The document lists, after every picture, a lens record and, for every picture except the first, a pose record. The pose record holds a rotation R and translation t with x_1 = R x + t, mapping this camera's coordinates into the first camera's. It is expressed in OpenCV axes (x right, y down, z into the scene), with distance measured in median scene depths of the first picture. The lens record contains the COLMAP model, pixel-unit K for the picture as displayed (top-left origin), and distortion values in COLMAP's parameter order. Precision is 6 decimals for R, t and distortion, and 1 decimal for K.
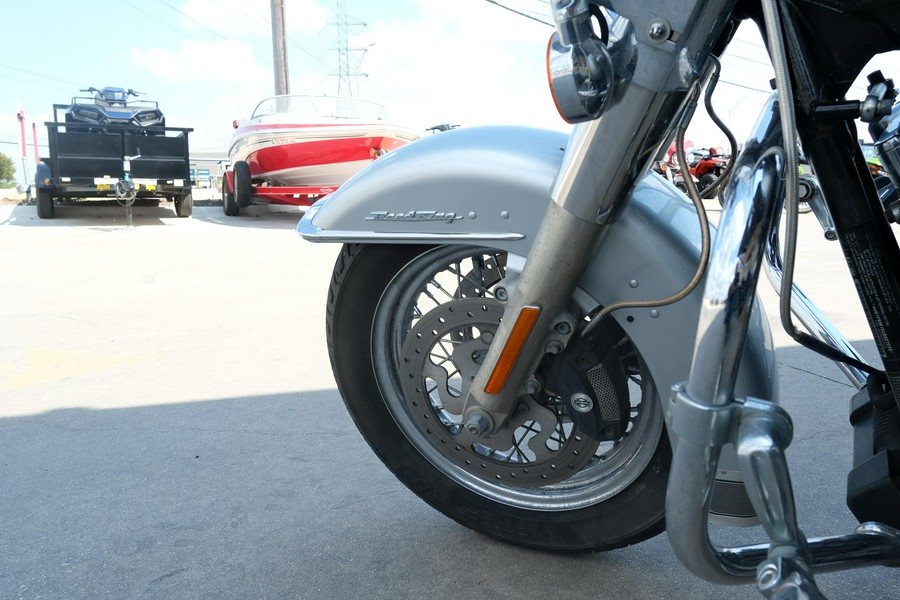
lens RADIAL K [[719.6, 0, 450.7], [0, 719.6, 307.5], [0, 0, 1]] dist [-0.015499, 0.027426]
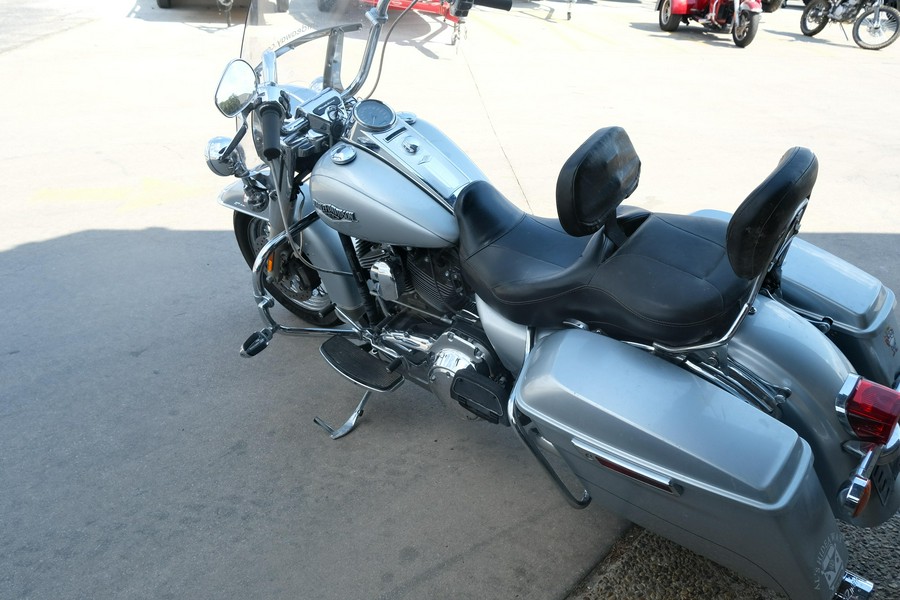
lens RADIAL K [[719.6, 0, 452.5], [0, 719.6, 305.4], [0, 0, 1]] dist [-0.015499, 0.027426]
pose [[0.982718, 0.128434, -0.133301, 1.078882], [-0.081486, 0.946758, 0.311462, -0.654156], [0.166206, -0.295217, 0.940862, -1.530459]]
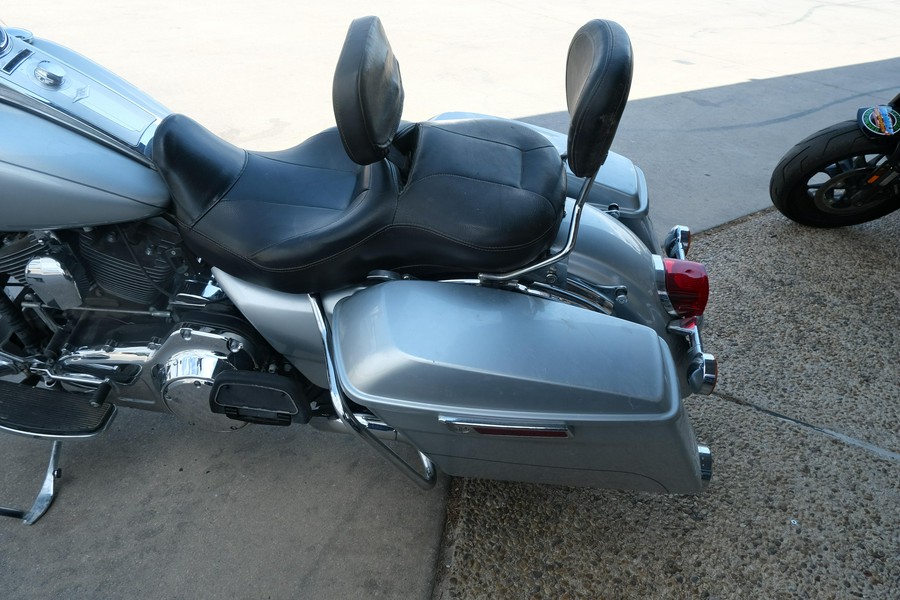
lens RADIAL K [[719.6, 0, 448.1], [0, 719.6, 300.0], [0, 0, 1]] dist [-0.015499, 0.027426]
pose [[0.904880, -0.134656, 0.403808, 0.717216], [-0.024920, 0.930261, 0.366052, -0.563157], [-0.424937, -0.341296, 0.838418, -1.105834]]
